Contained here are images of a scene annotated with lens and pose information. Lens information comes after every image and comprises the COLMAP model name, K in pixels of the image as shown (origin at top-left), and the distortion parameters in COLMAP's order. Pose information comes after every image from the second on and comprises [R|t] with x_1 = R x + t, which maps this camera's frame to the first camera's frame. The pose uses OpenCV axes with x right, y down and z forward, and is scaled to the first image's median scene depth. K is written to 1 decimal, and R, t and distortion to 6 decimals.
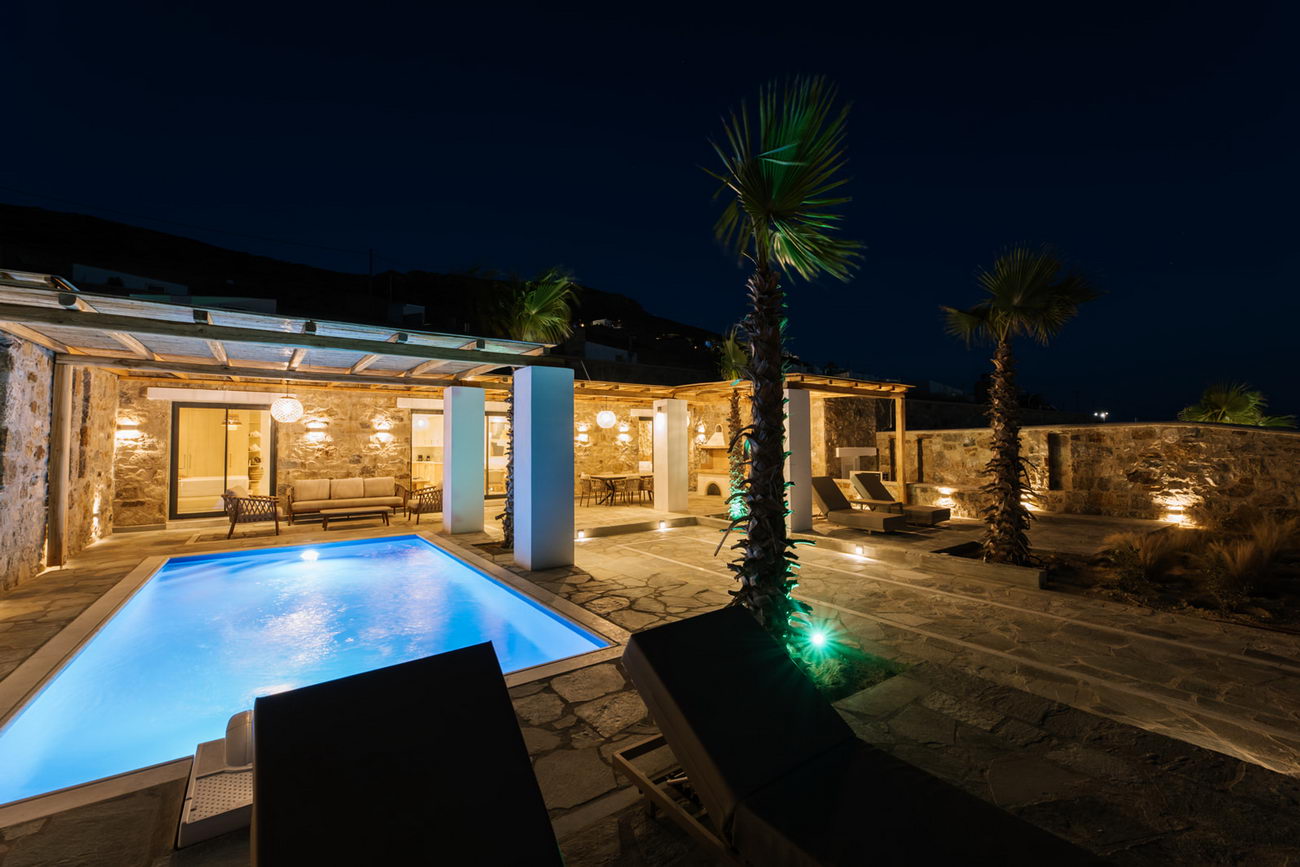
lens RADIAL K [[553.6, 0, 648.4], [0, 553.6, 435.5], [0, 0, 1]] dist [0.003900, -0.000201]
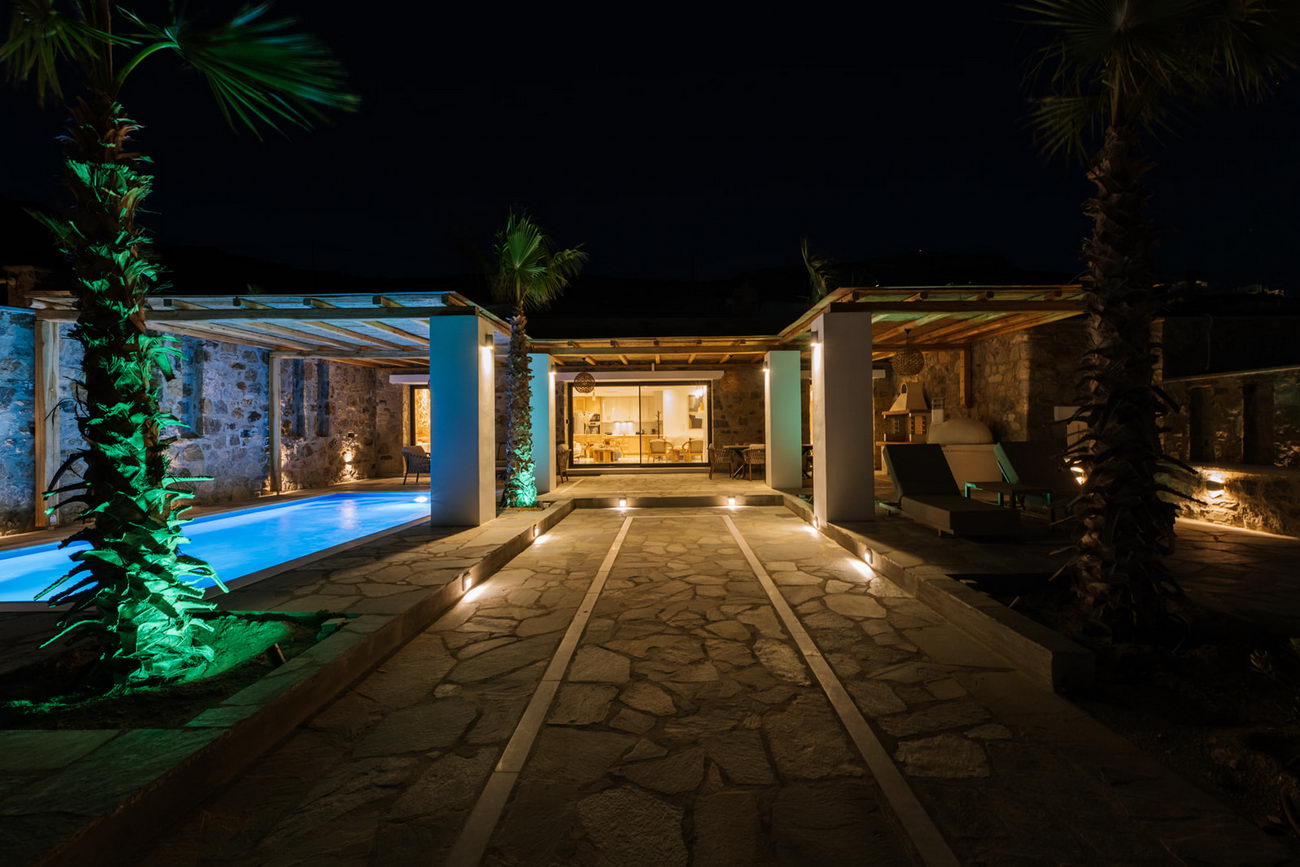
lens RADIAL K [[527.1, 0, 641.8], [0, 527.1, 439.0], [0, 0, 1]] dist [0.001342, 0.000434]
pose [[0.809798, 0.006430, -0.586674, 0.389571], [0.017257, 0.999246, 0.034772, 0.038610], [0.586456, -0.038283, 0.809076, 0.285804]]
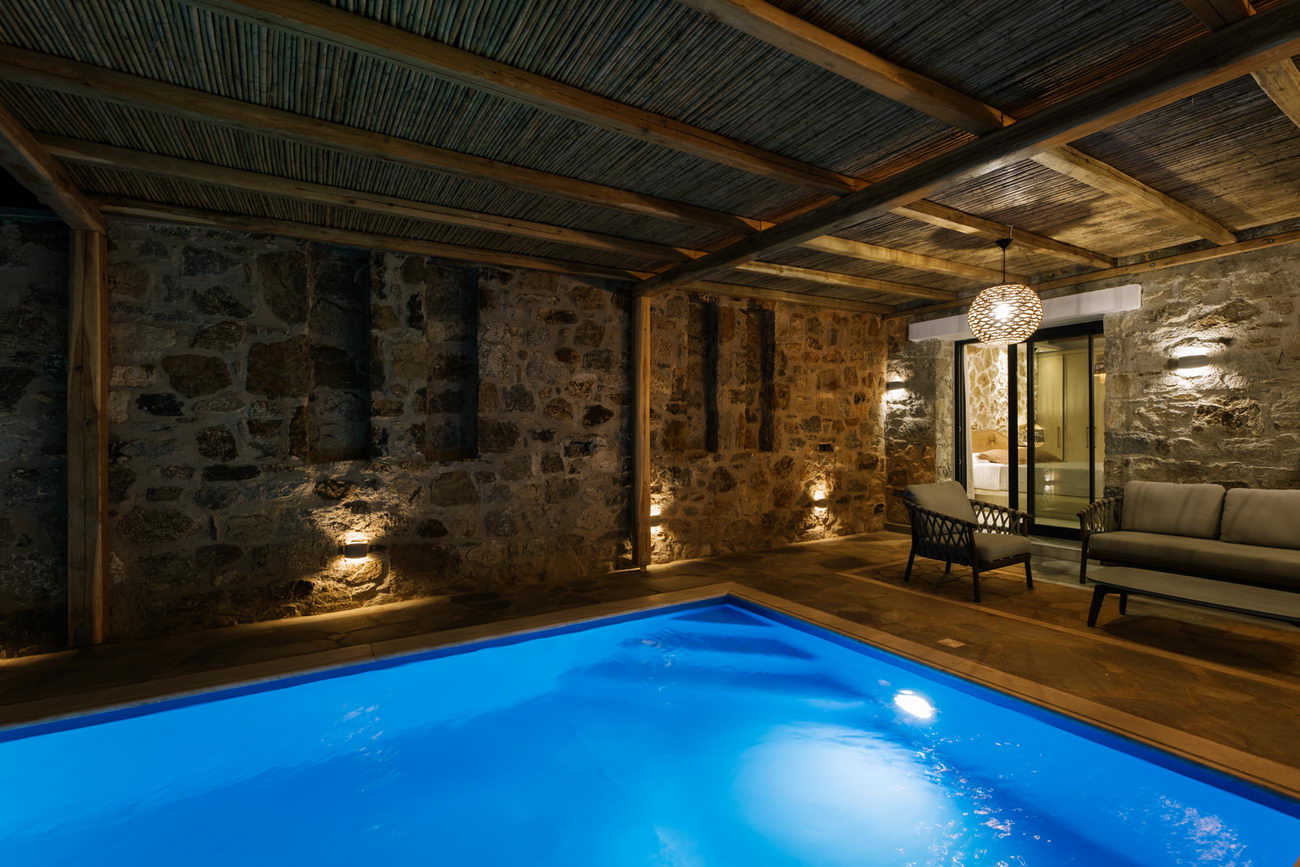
lens RADIAL K [[574.6, 0, 651.7], [0, 574.6, 432.6], [0, 0, 1]] dist [0.000189, 0.000024]
pose [[-0.038776, 0.005368, -0.999234, -0.184315], [0.025279, 0.999671, 0.004390, 0.033921], [0.998928, -0.025089, -0.038899, 0.698051]]
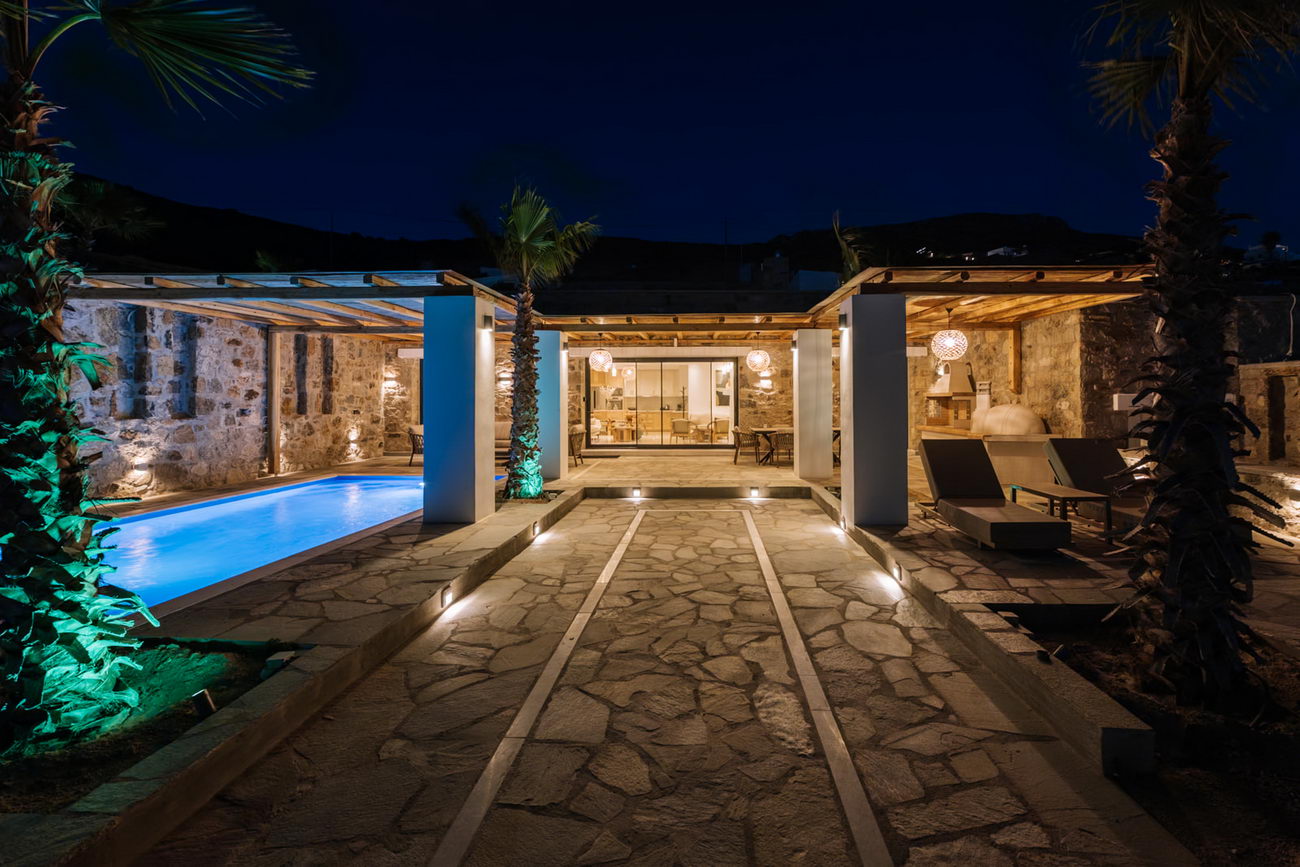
lens RADIAL K [[553.6, 0, 655.7], [0, 553.6, 407.3], [0, 0, 1]] dist [0.003900, -0.000201]
pose [[0.792140, 0.012021, -0.610221, 0.393242], [0.008130, 0.999509, 0.030244, 0.018298], [0.610285, -0.028918, 0.791654, 0.315796]]
